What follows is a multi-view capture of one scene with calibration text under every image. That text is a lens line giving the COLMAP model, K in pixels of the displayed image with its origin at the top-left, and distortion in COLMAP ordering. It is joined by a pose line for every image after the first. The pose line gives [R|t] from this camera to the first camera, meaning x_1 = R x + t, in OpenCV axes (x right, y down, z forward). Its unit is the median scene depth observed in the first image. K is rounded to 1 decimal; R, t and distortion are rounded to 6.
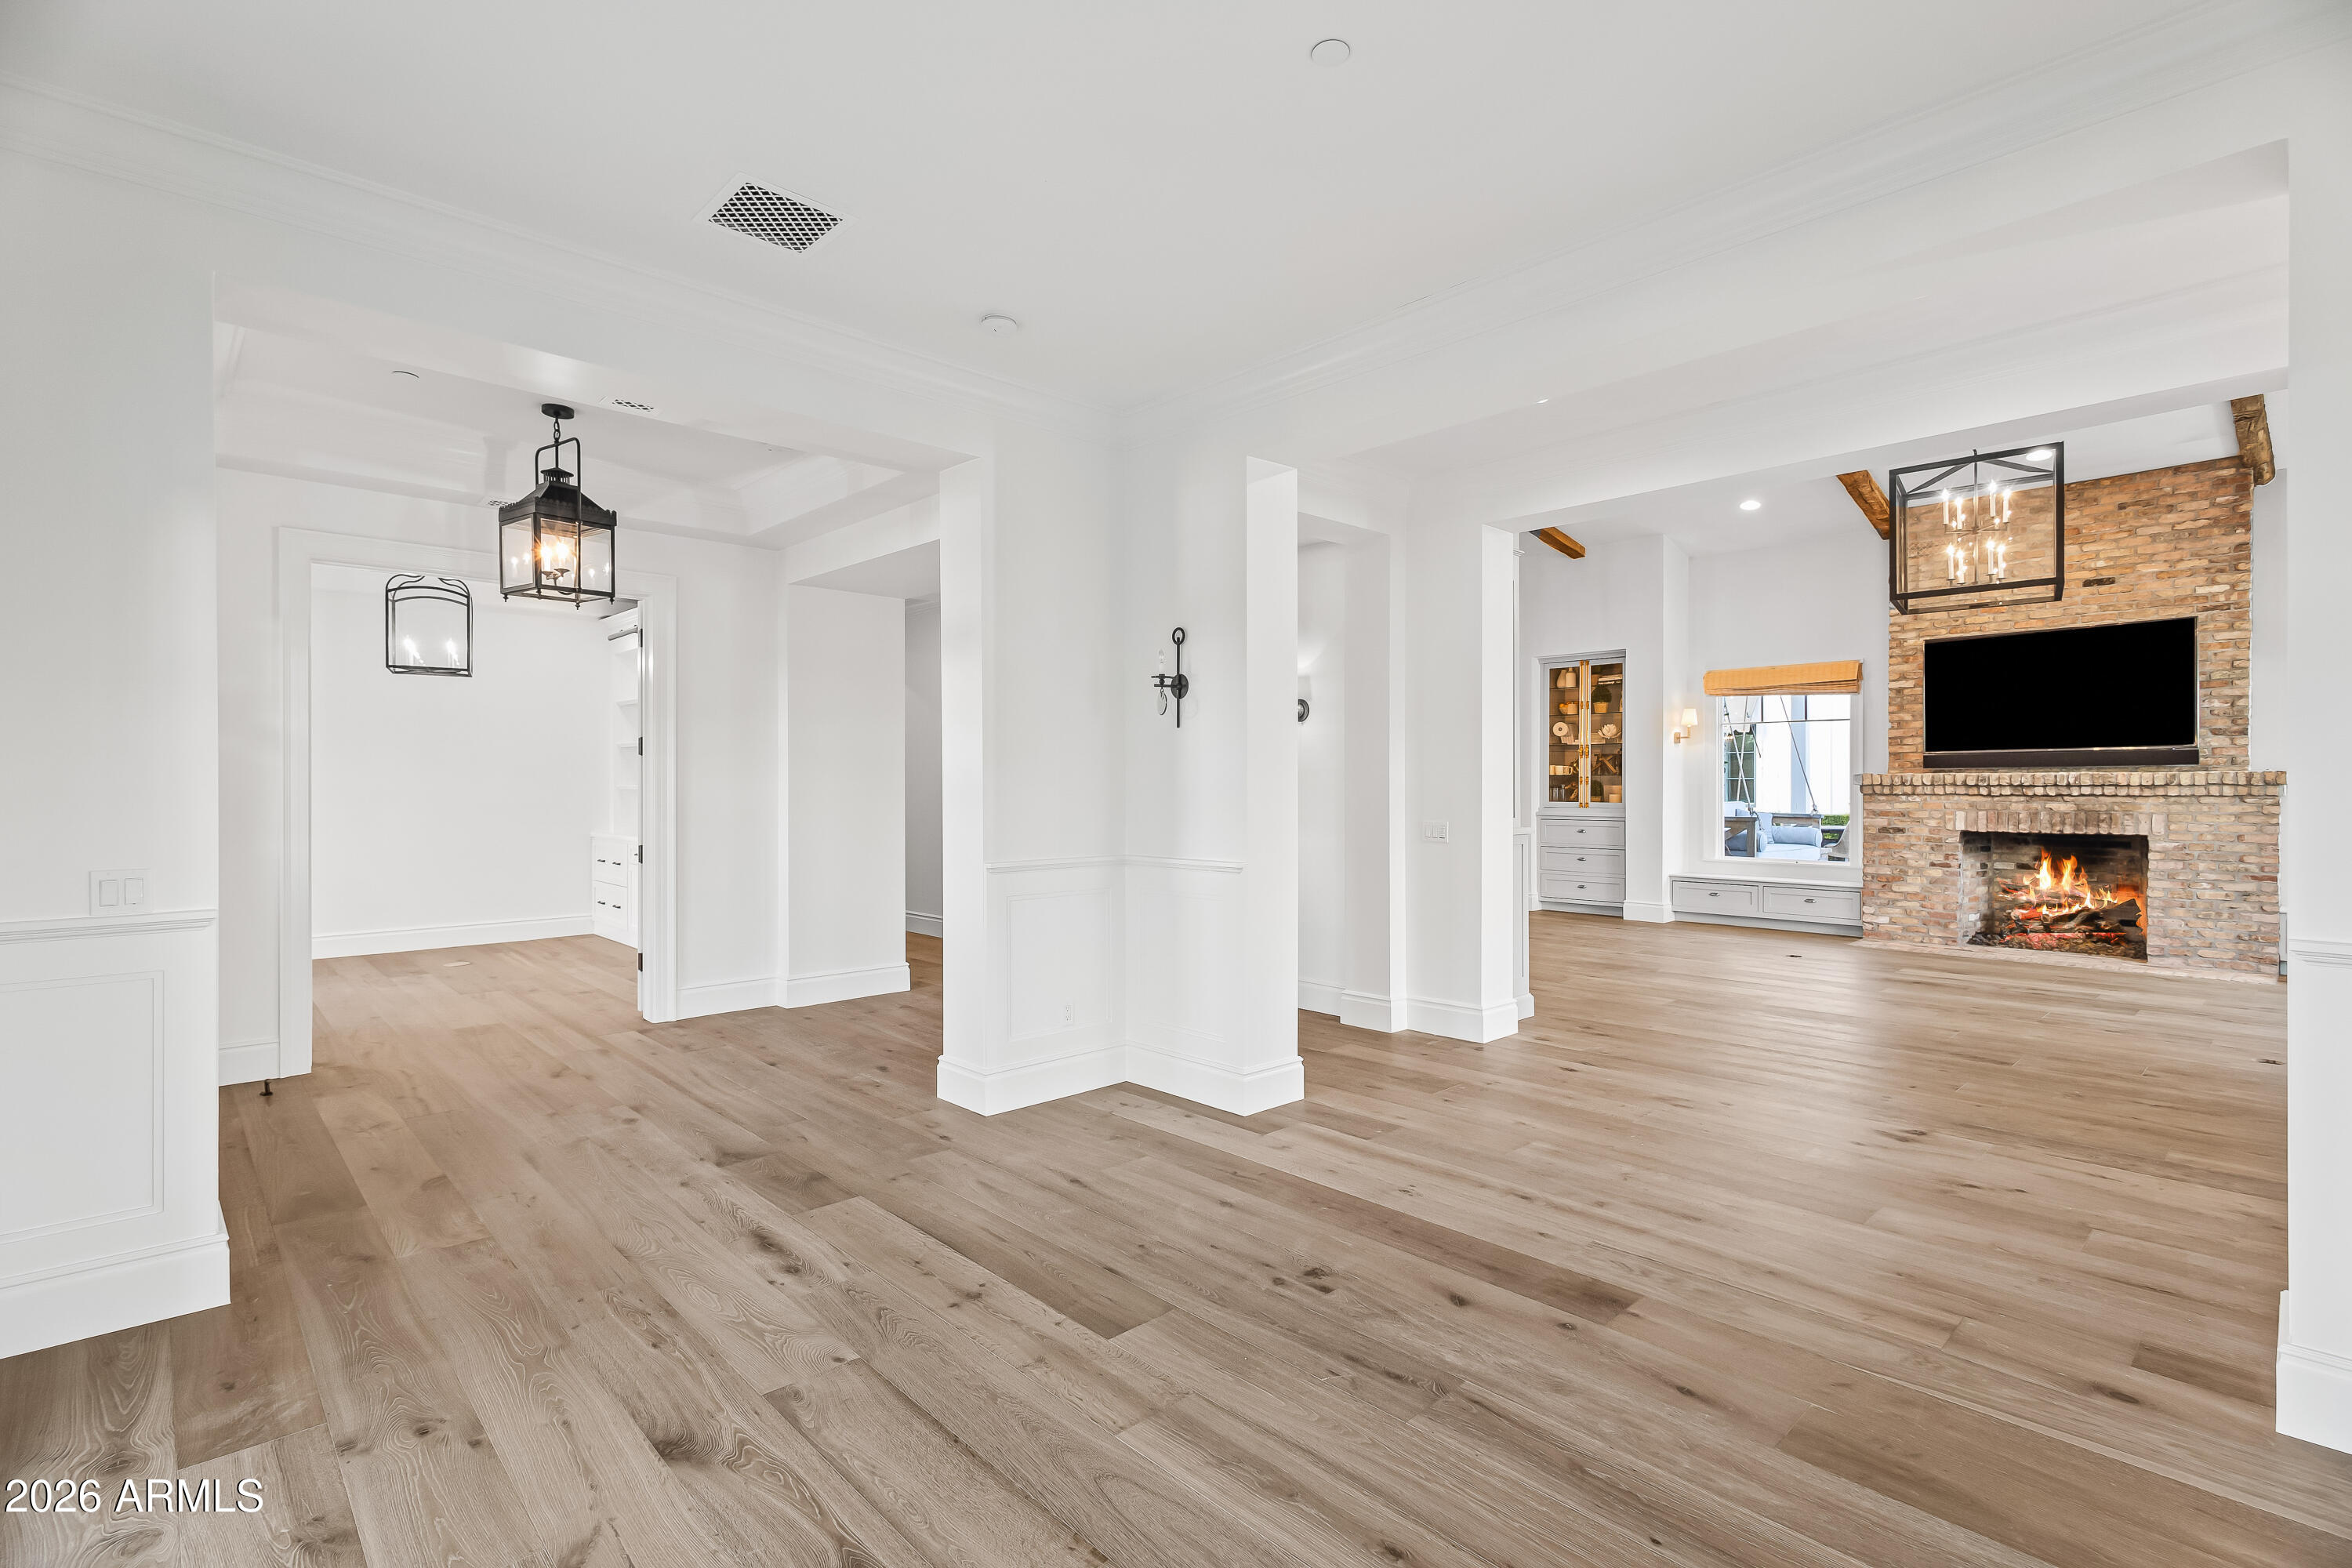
lens RADIAL K [[1112.0, 0, 1139.0], [0, 1112.0, 776.5], [0, 0, 1]] dist [-0.002272, -0.000555]
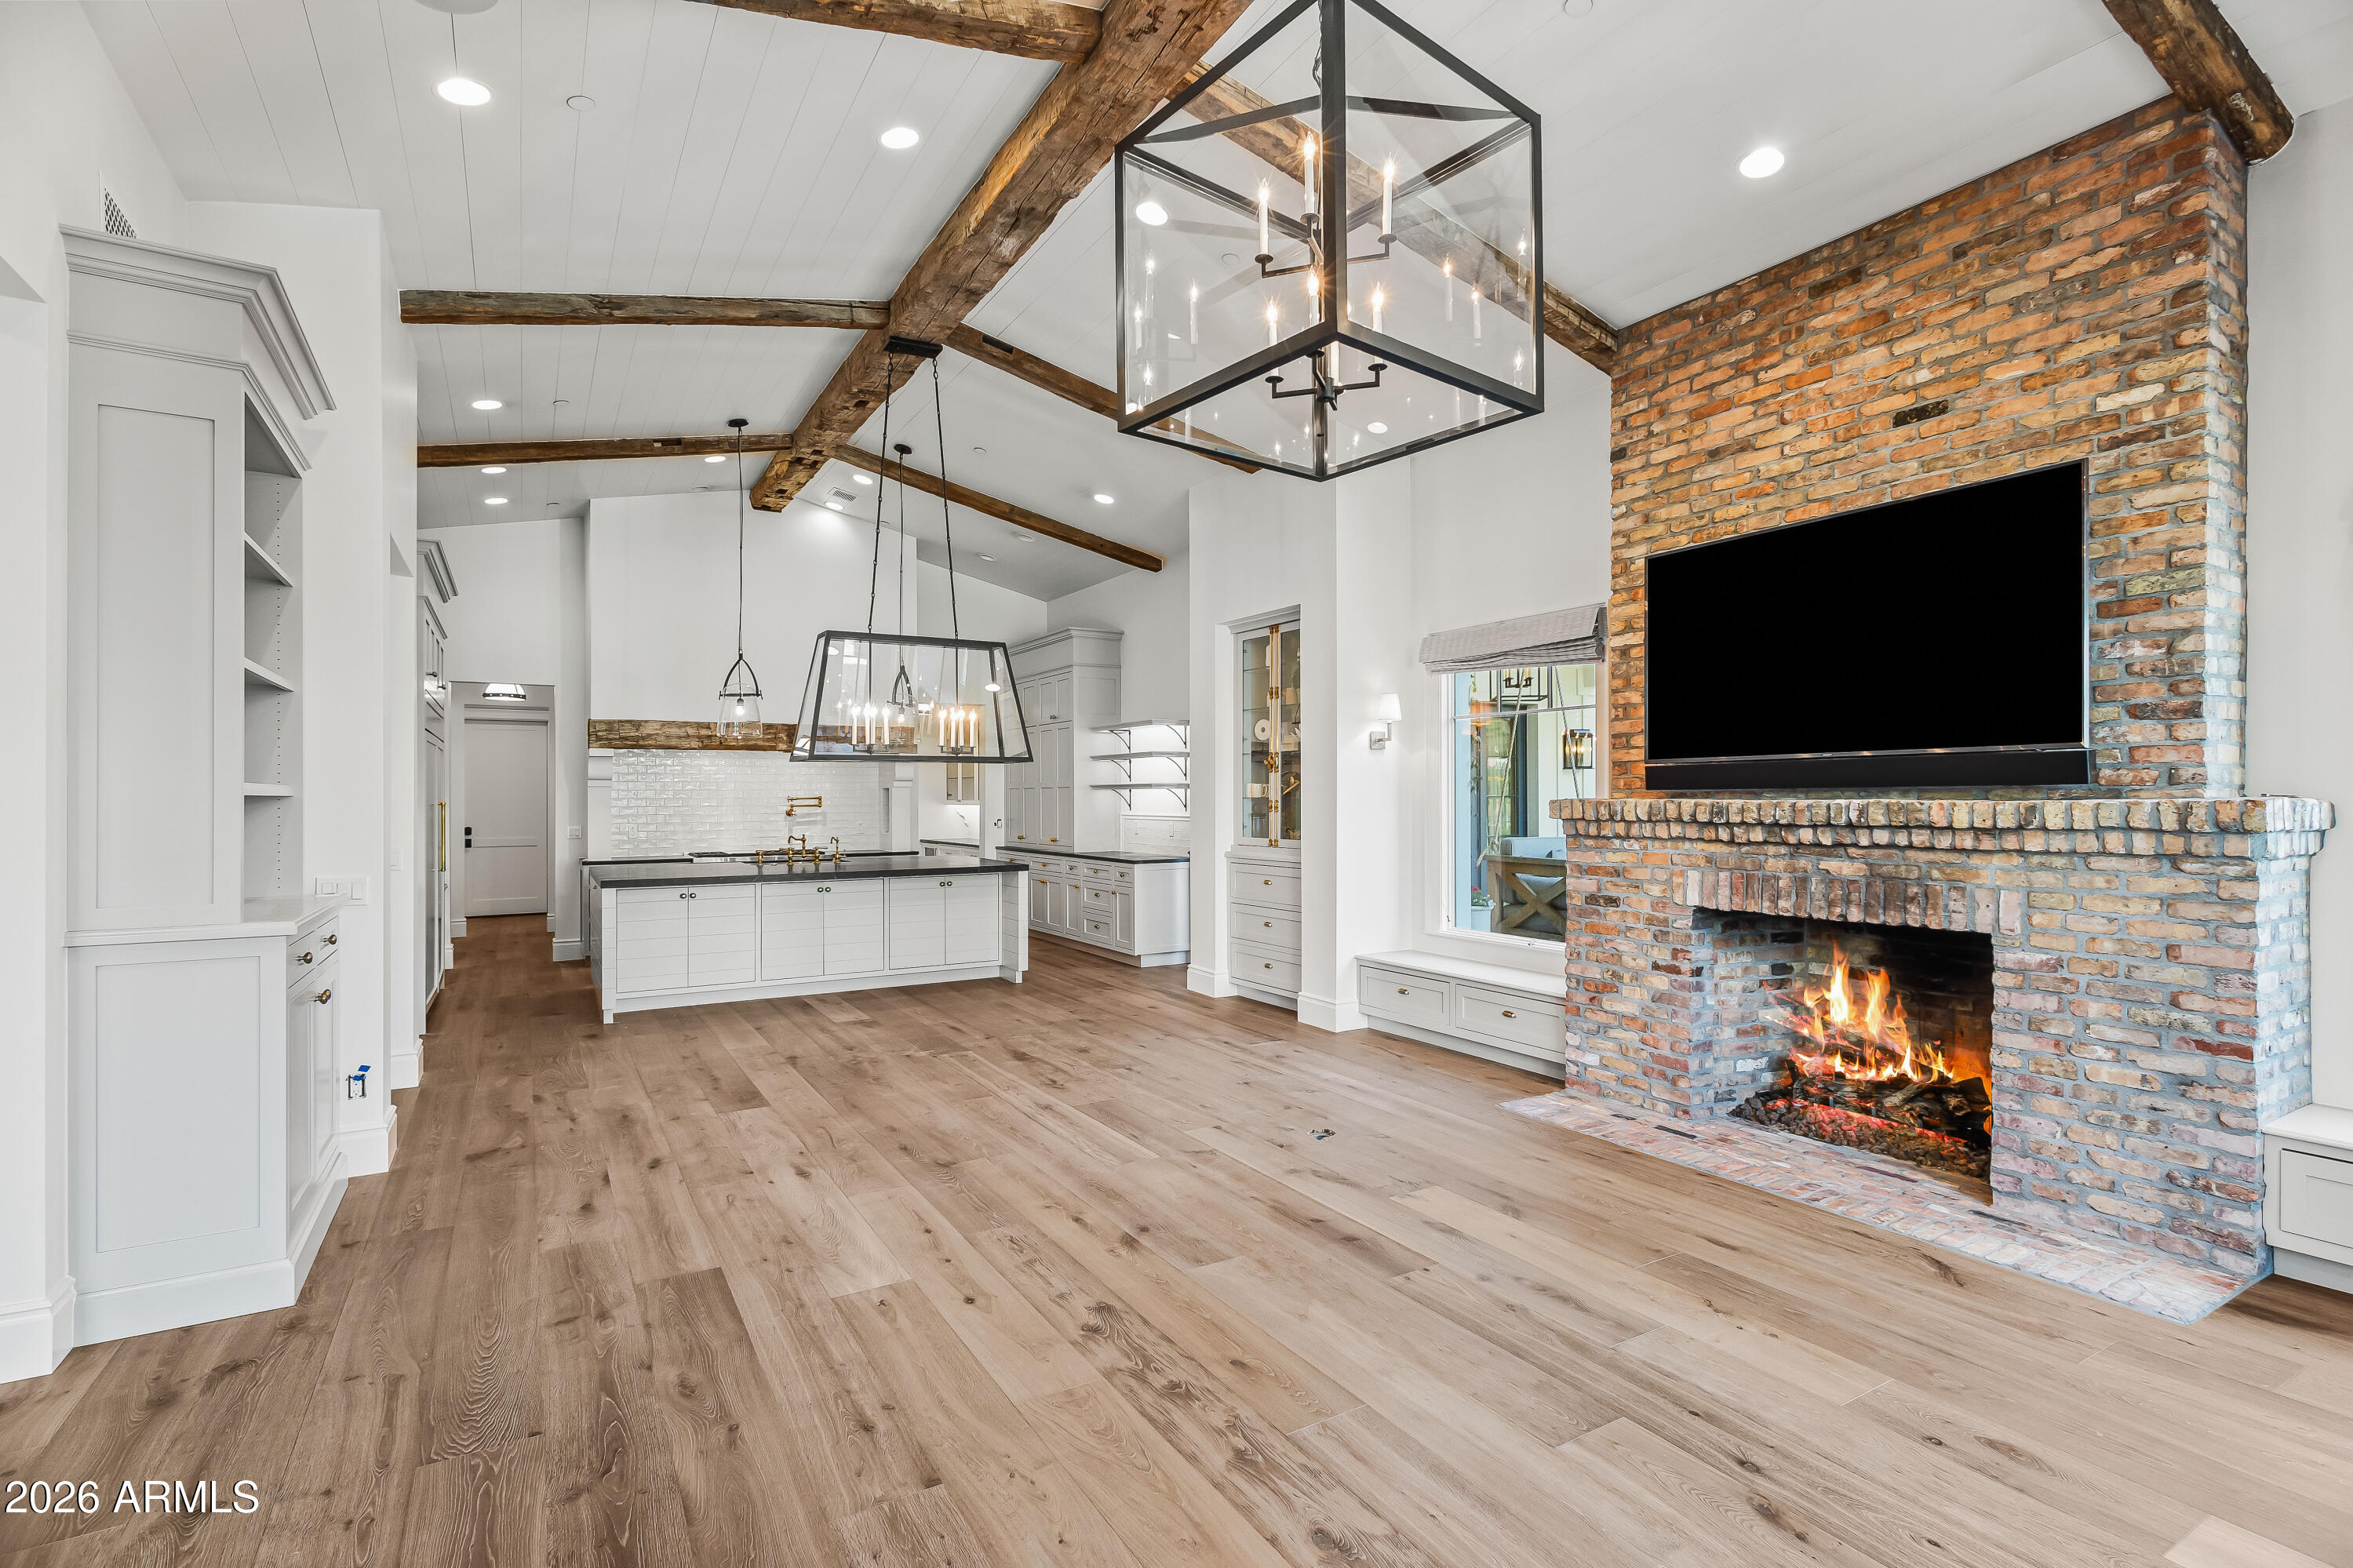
lens RADIAL K [[1117.8, 0, 1171.5], [0, 1117.8, 783.7], [0, 0, 1]] dist [0.003272, 0.000110]
pose [[0.979141, -0.006019, -0.203090, 0.666377], [0.005548, 0.999980, -0.002888, -0.011587], [0.203104, 0.001701, 0.979156, 0.464140]]
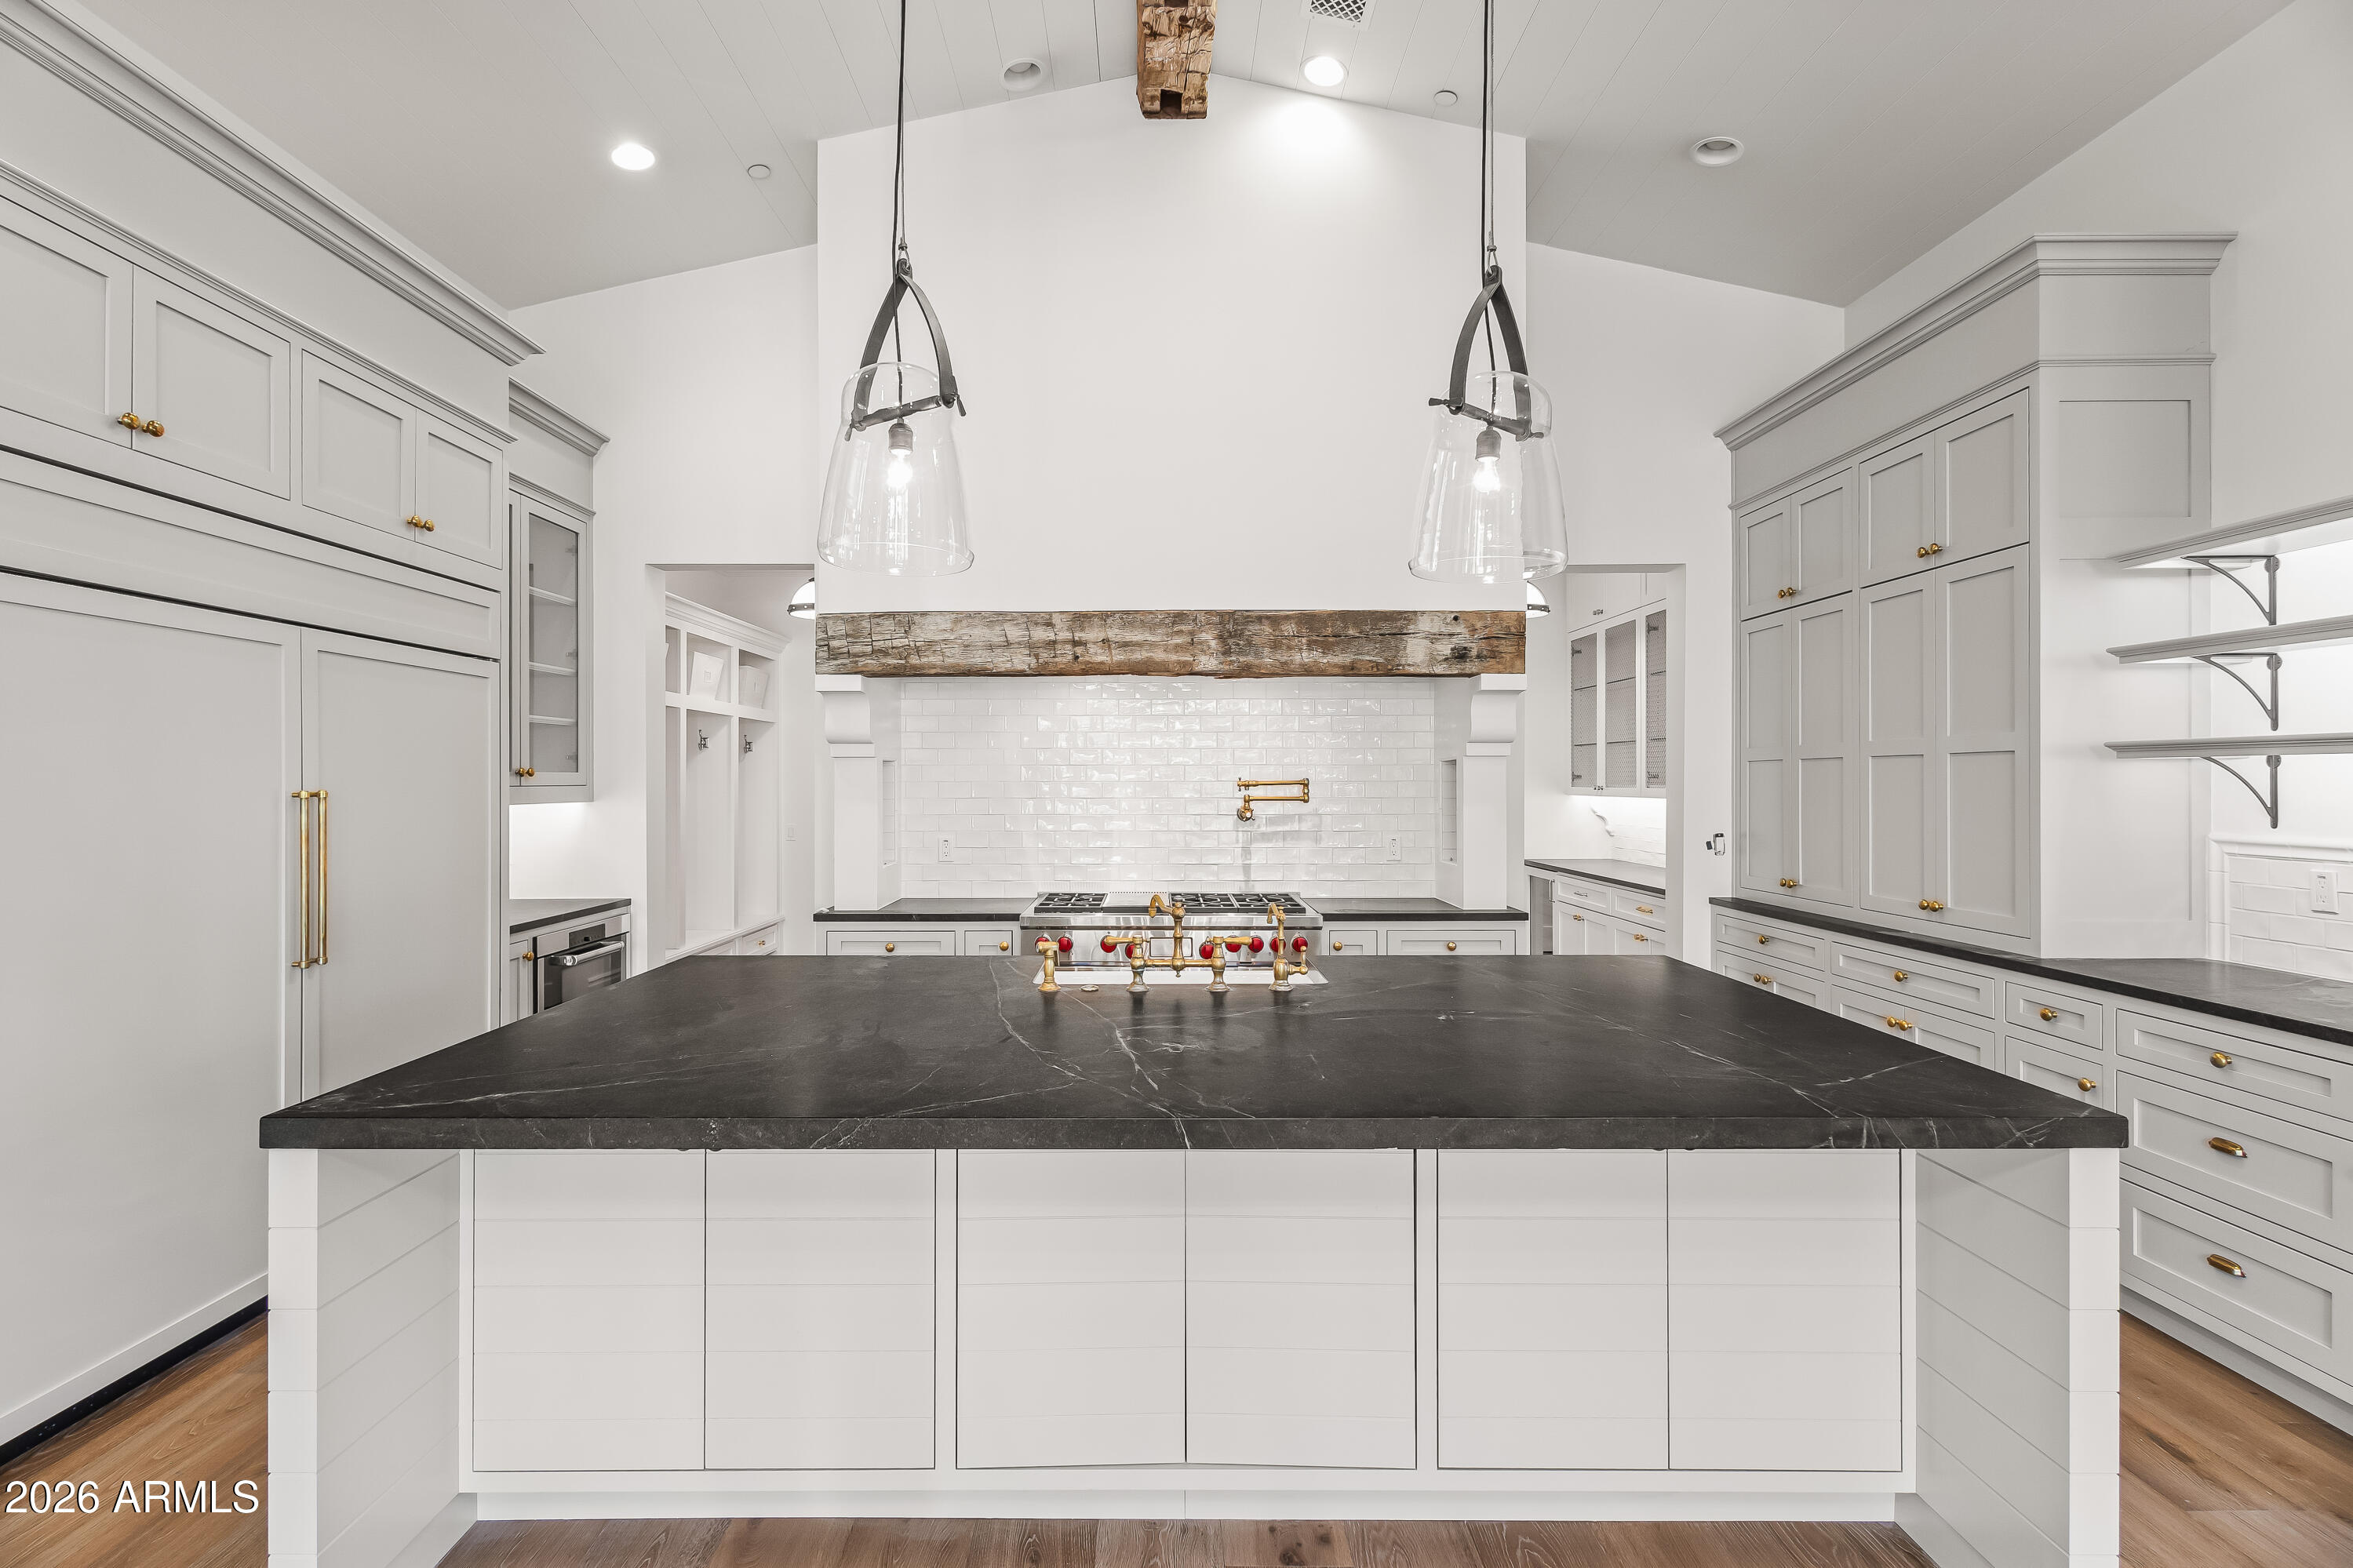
lens RADIAL K [[1117.8, 0, 1171.5], [0, 1117.8, 783.7], [0, 0, 1]] dist [0.003272, 0.000110]
pose [[0.754768, 0.001165, -0.655991, 0.323326], [0.006191, 0.999941, 0.008898, -0.005614], [0.655963, -0.010777, 0.754716, 1.190796]]
